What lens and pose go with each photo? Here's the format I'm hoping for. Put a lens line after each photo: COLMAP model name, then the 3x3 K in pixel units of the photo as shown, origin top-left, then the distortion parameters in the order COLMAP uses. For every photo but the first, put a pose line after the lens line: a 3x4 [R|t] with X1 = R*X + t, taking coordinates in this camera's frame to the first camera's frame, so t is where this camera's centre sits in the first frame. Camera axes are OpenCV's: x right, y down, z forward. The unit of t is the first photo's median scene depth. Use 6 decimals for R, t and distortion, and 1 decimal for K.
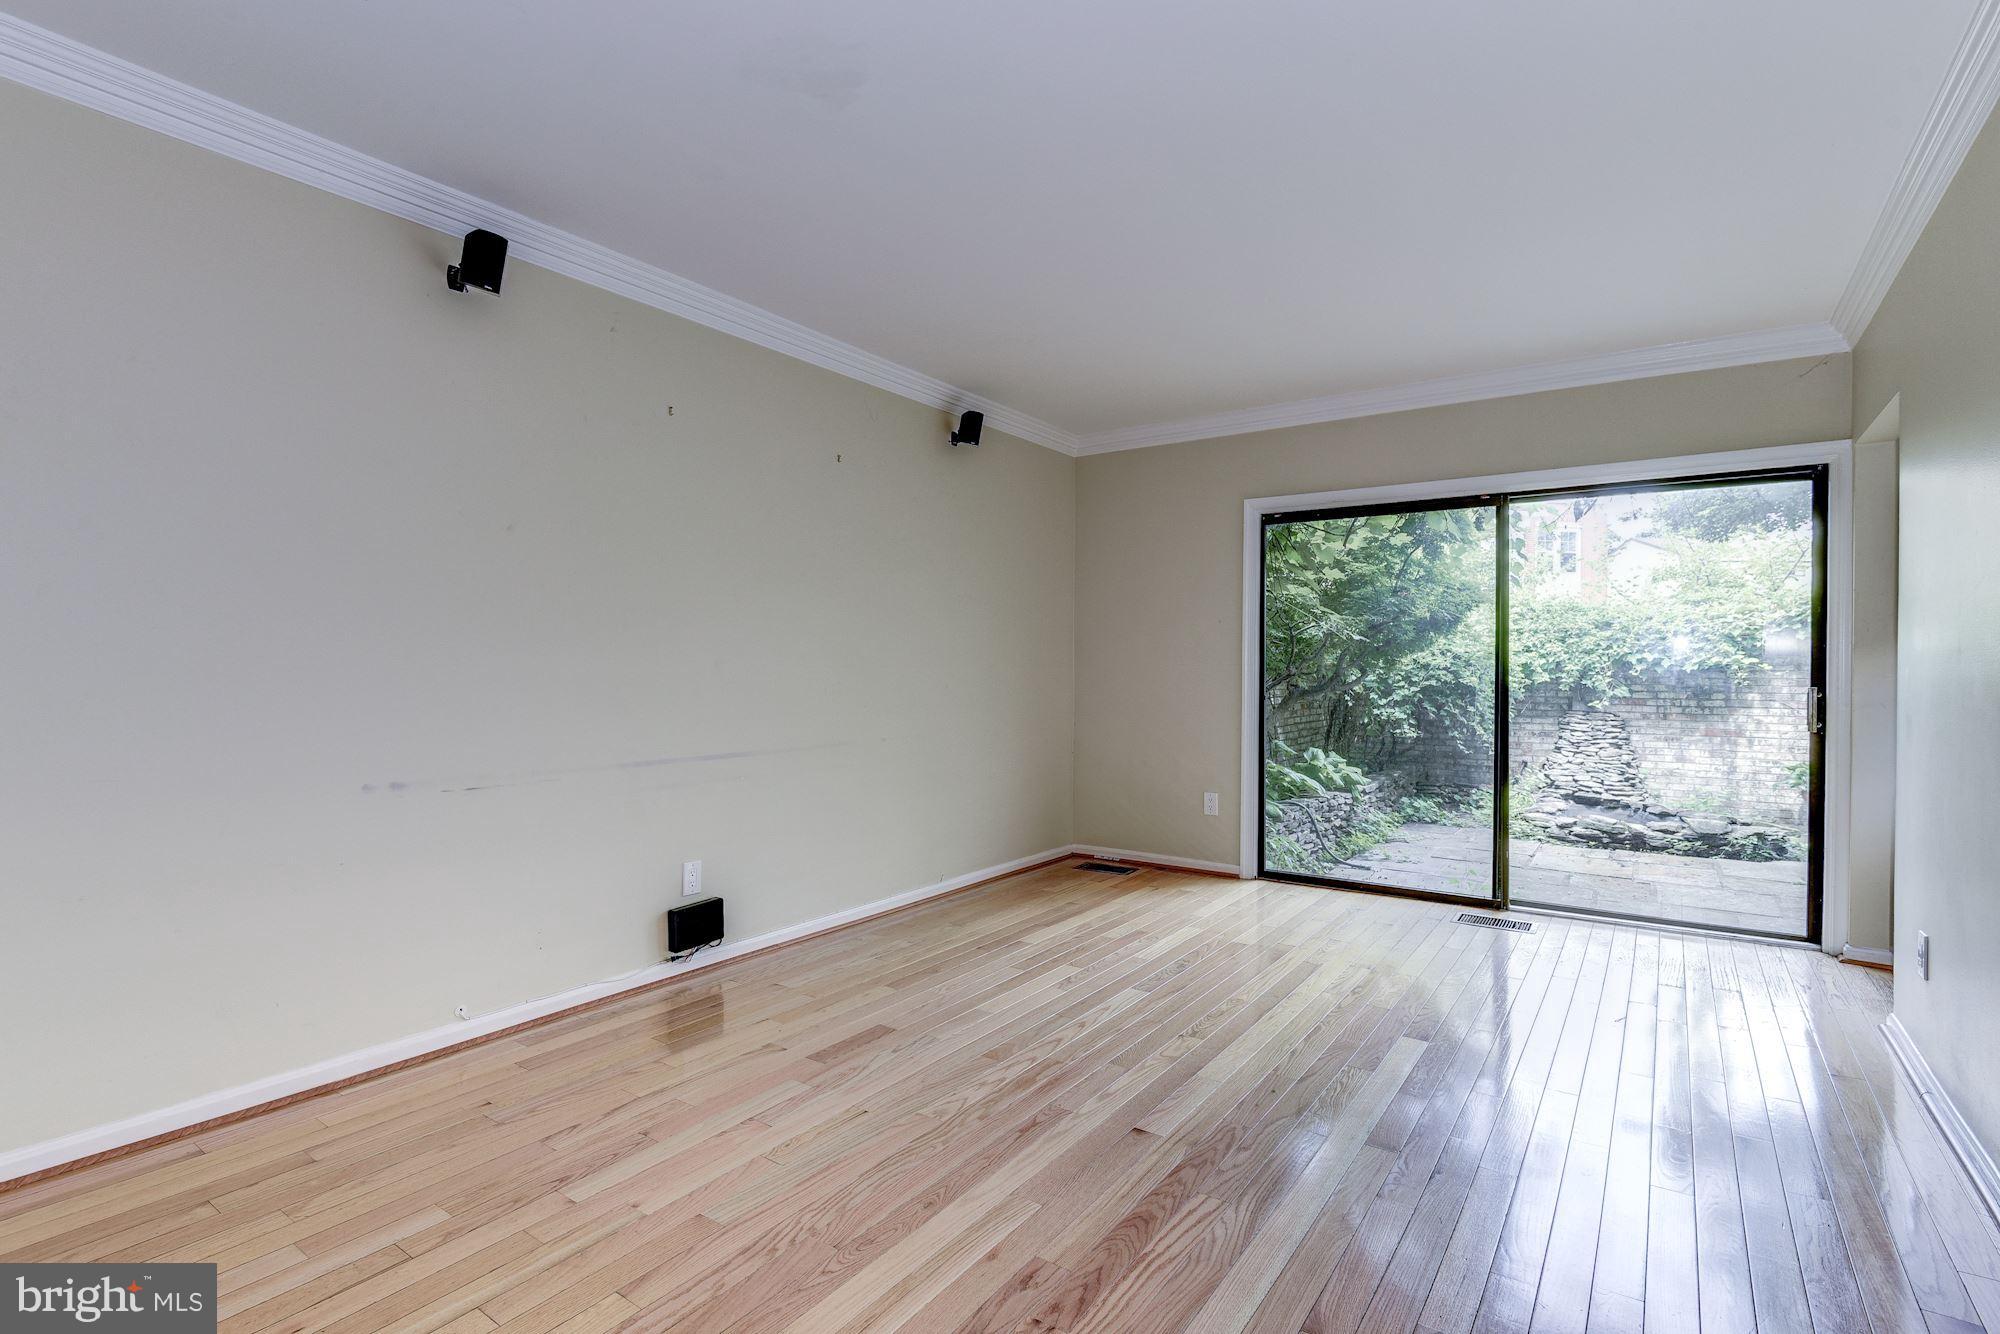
lens RADIAL K [[942.7, 0, 1000.0], [0, 942.7, 667.0], [0, 0, 1]] dist [0.000268, -0.015194]
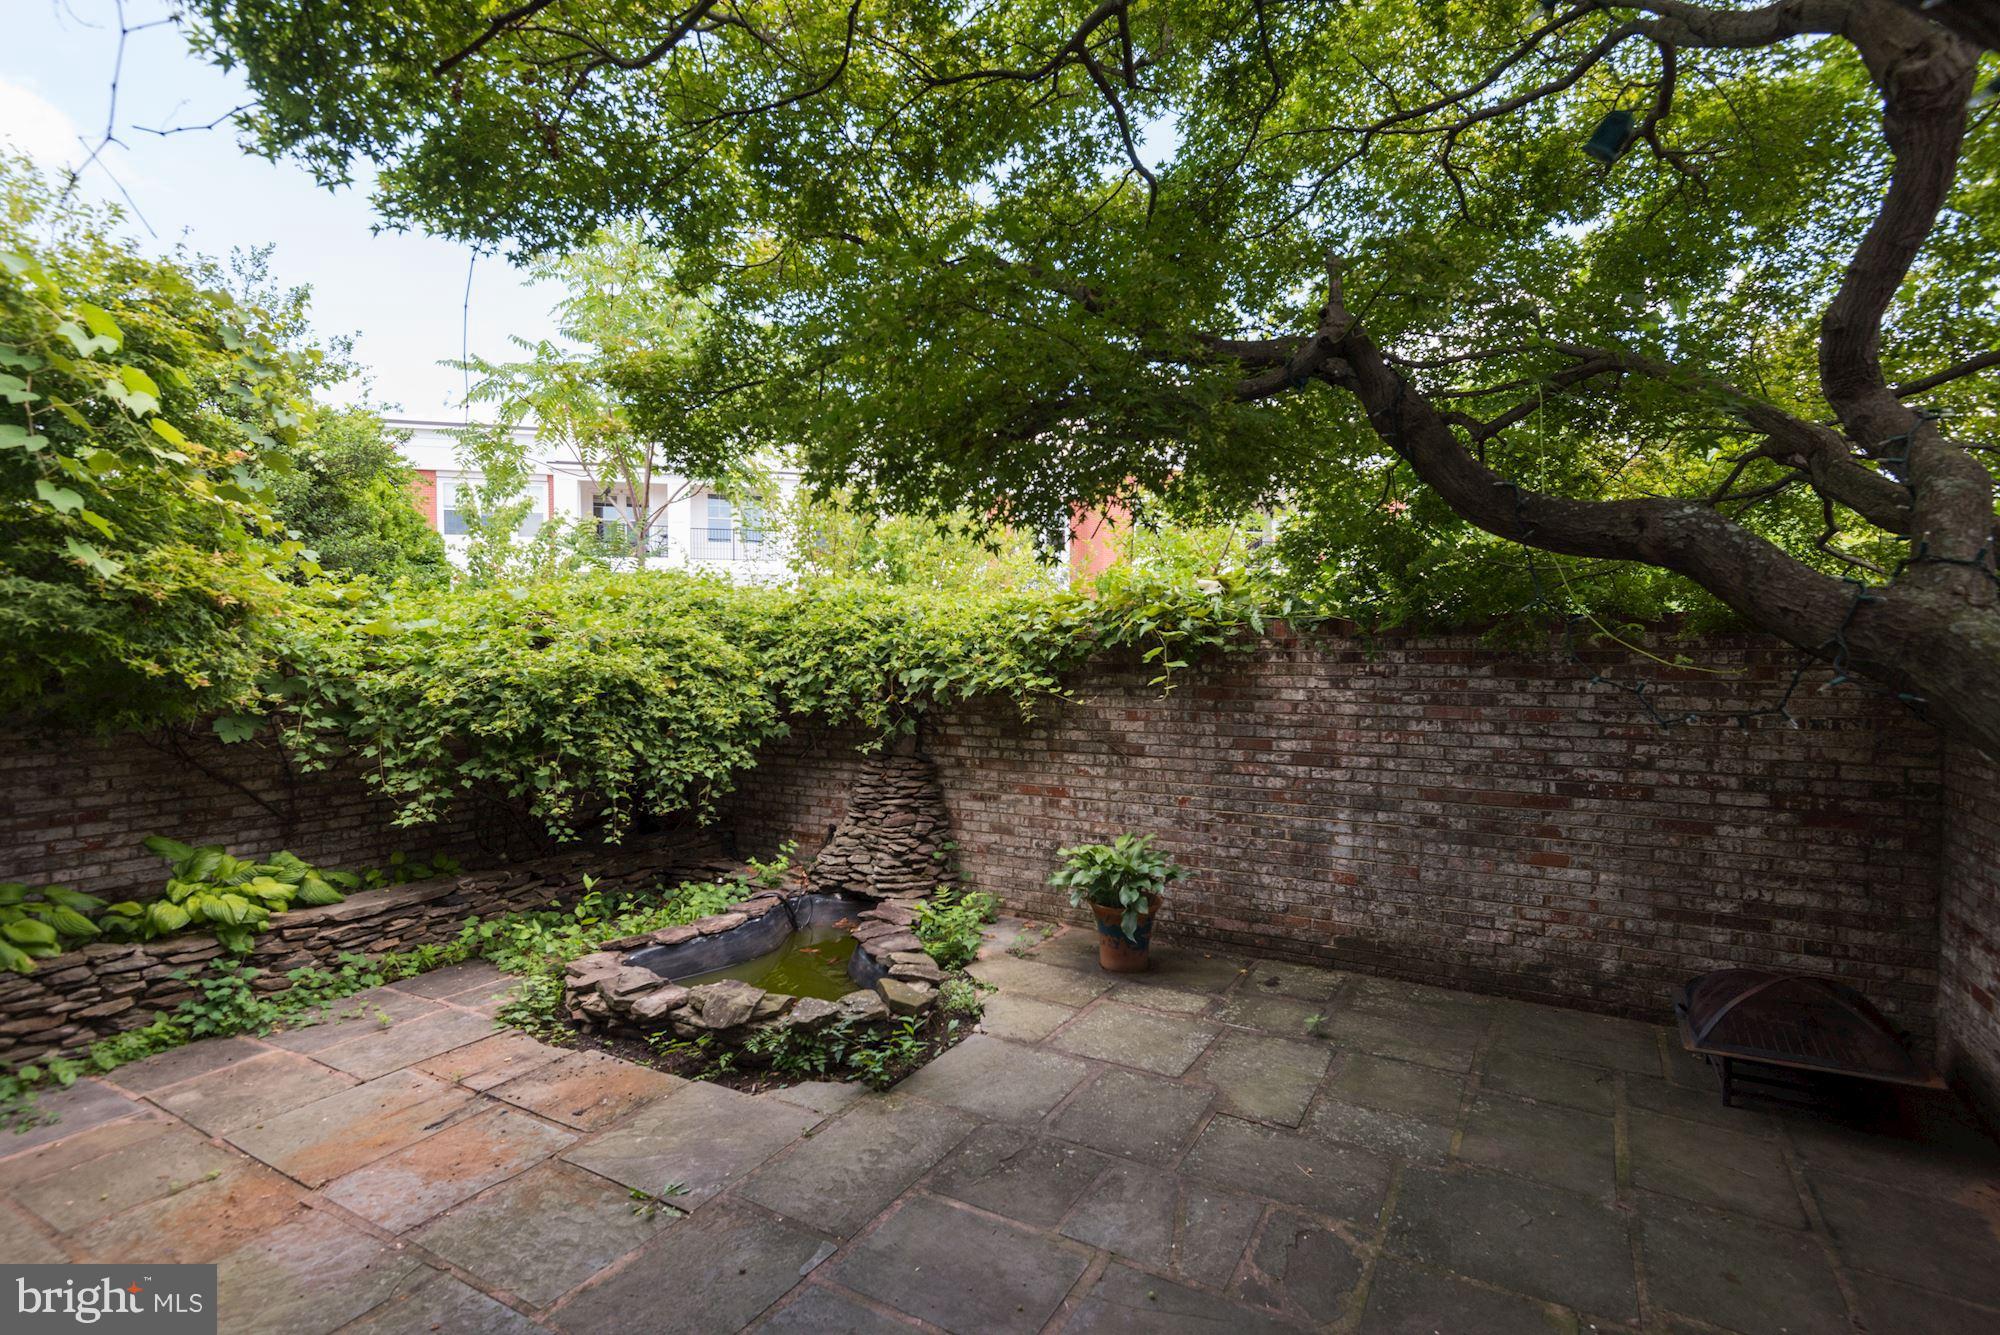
lens RADIAL K [[926.0, 0, 1000.0], [0, 926.0, 667.5], [0, 0, 1]] dist [0.029398, -0.023489]
pose [[0.995000, -0.010723, 0.099299, 0.691771], [0.008871, 0.999779, 0.019078, -0.027995], [-0.099482, -0.018101, 0.994875, 0.371846]]
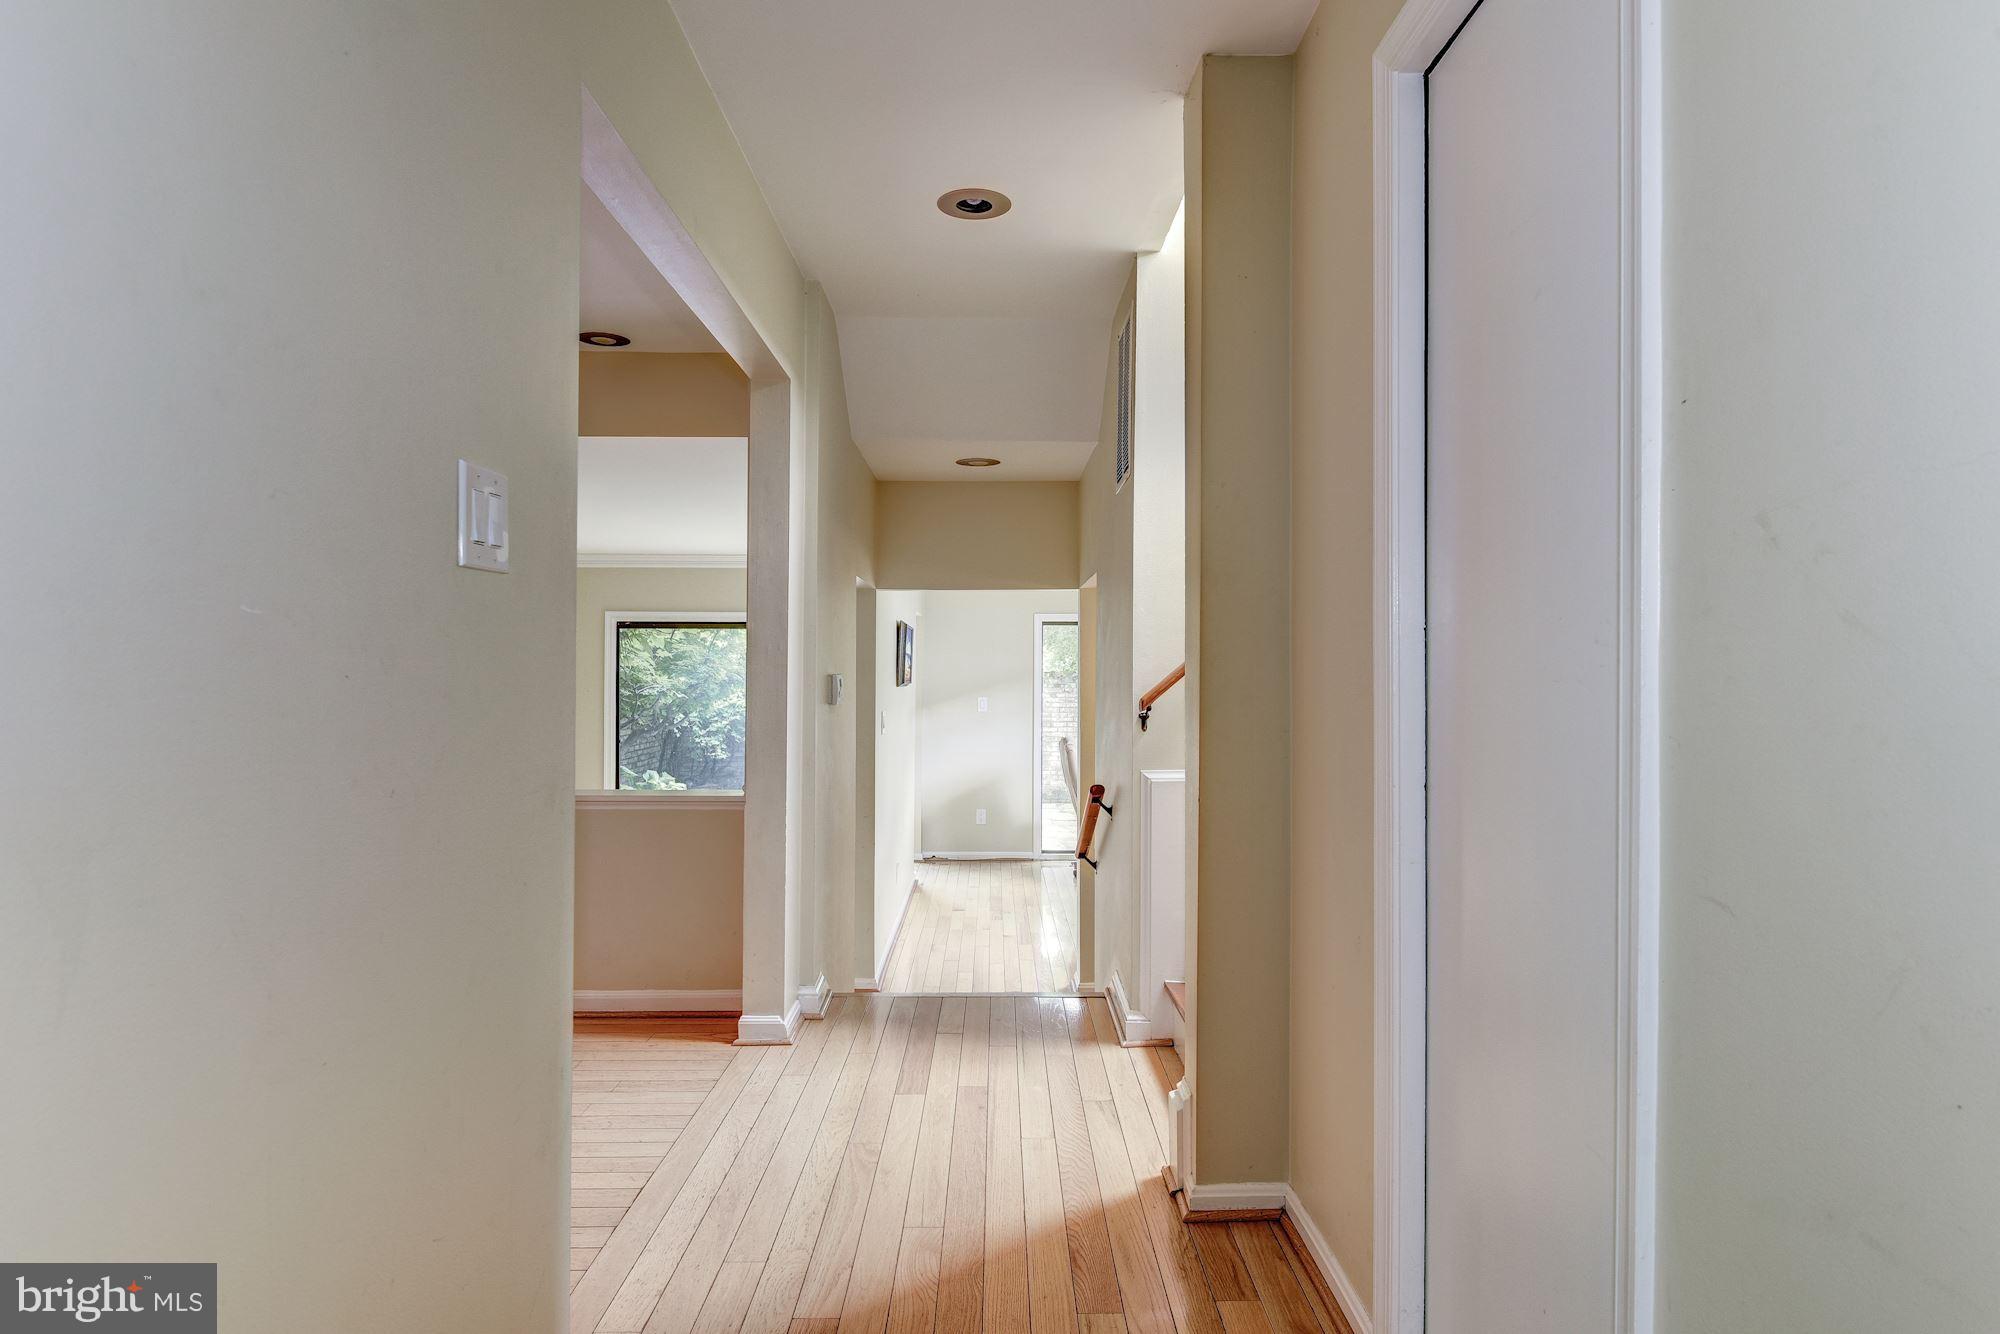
lens RADIAL K [[1115.1, 0, 1000.0], [0, 1115.1, 667.0], [0, 0, 1]] dist [0.001516, -0.023221]
pose [[0.809601, -0.001266, 0.586979, -0.166051], [0.002027, 0.999998, -0.000639, -0.050810], [-0.586977, 0.001708, 0.809602, -0.488599]]
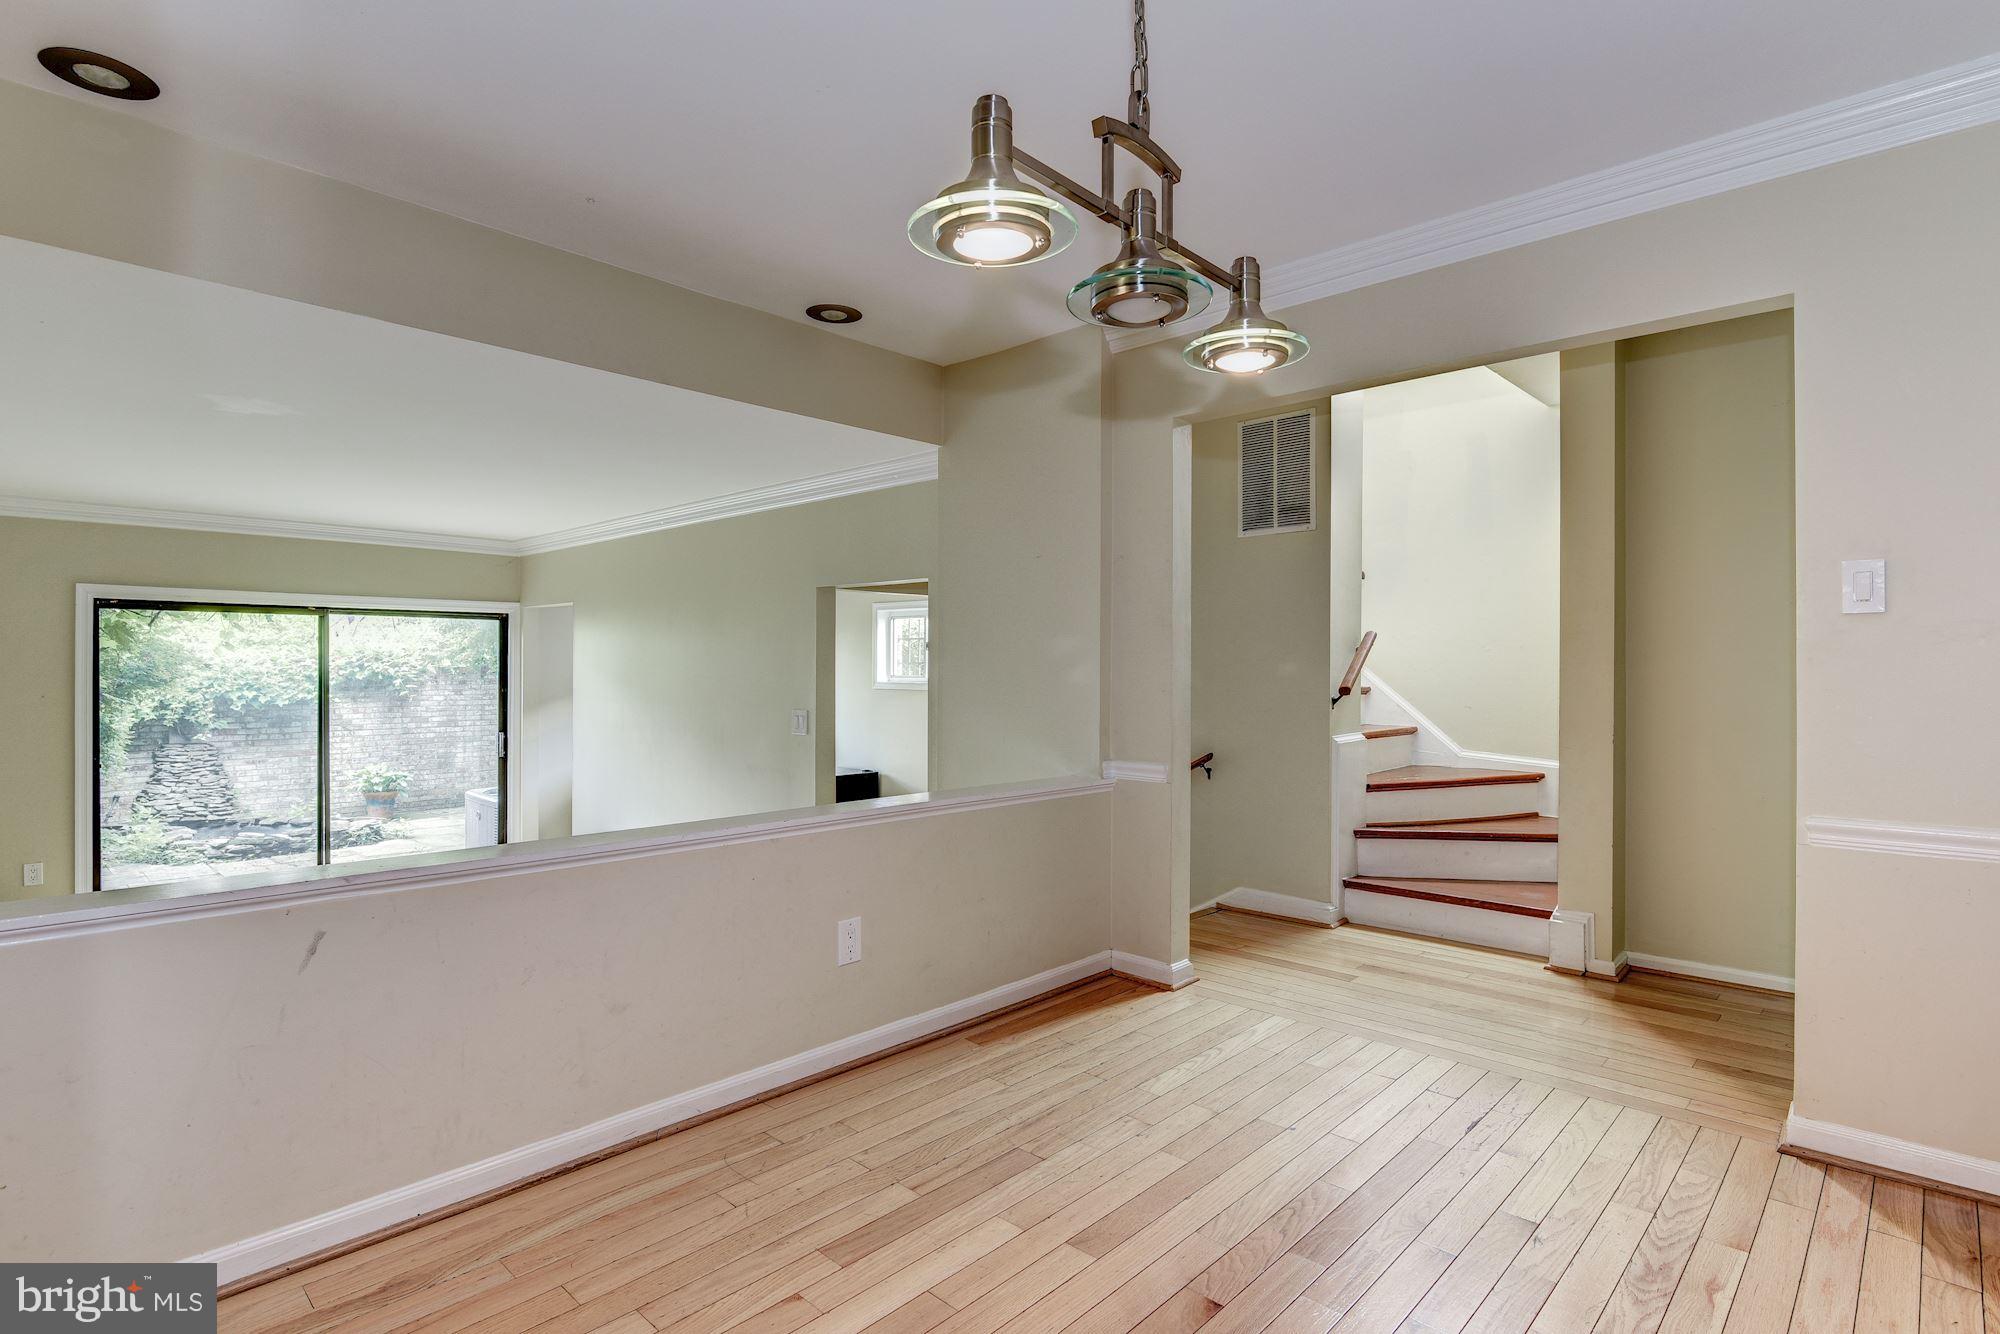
lens RADIAL K [[991.0, 0, 1000.0], [0, 991.0, 667.0], [0, 0, 1]] dist [0.004374, -0.014618]
pose [[0.141159, -0.004157, 0.989978, -0.414637], [-0.001019, 0.999990, 0.004344, -0.052336], [-0.989986, -0.001622, 0.141153, -0.115517]]
